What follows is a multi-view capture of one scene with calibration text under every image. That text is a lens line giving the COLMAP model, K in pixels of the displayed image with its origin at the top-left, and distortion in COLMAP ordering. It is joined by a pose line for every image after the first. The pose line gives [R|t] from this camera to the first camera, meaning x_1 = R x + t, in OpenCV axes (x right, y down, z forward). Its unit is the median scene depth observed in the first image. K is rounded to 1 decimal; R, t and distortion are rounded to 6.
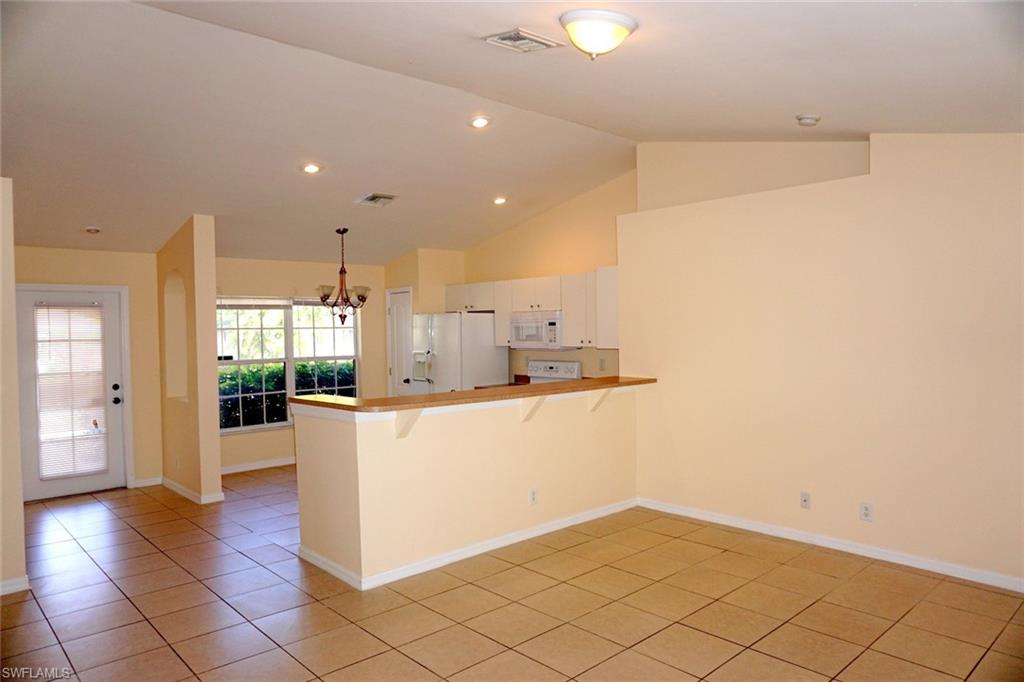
lens RADIAL K [[689.2, 0, 512.0], [0, 689.2, 341.0], [0, 0, 1]] dist [-0.012168, 0.000700]
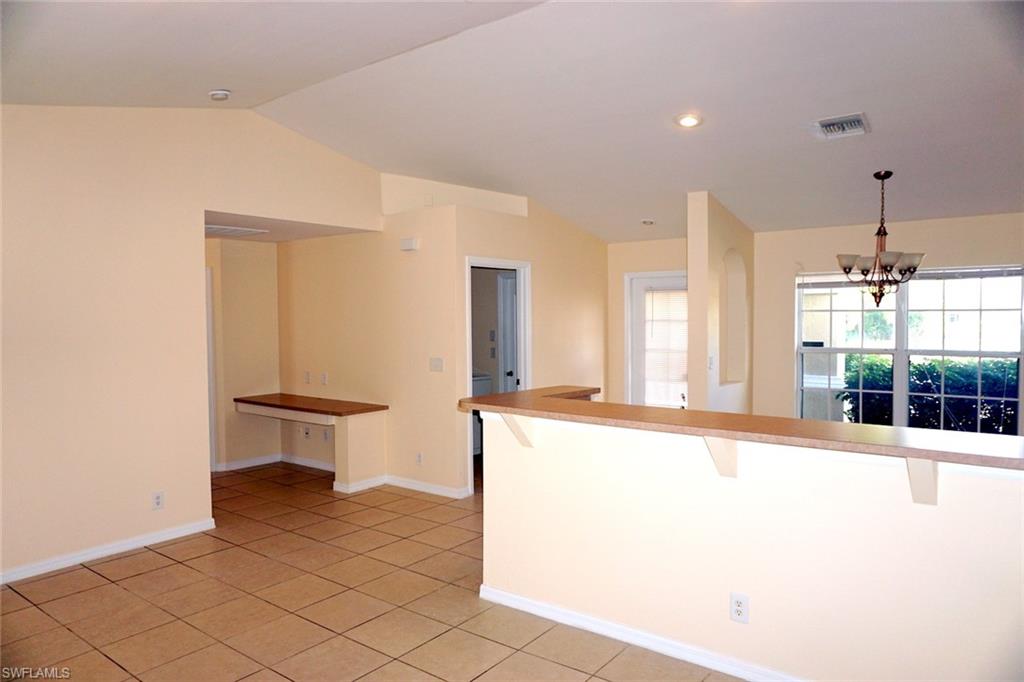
lens RADIAL K [[689.2, 0, 512.0], [0, 689.2, 341.0], [0, 0, 1]] dist [-0.012168, 0.000700]
pose [[0.191190, 0.050717, -0.980242, 0.380708], [-0.017684, 0.998680, 0.048222, -0.015337], [0.981394, 0.008115, 0.191834, 0.479462]]
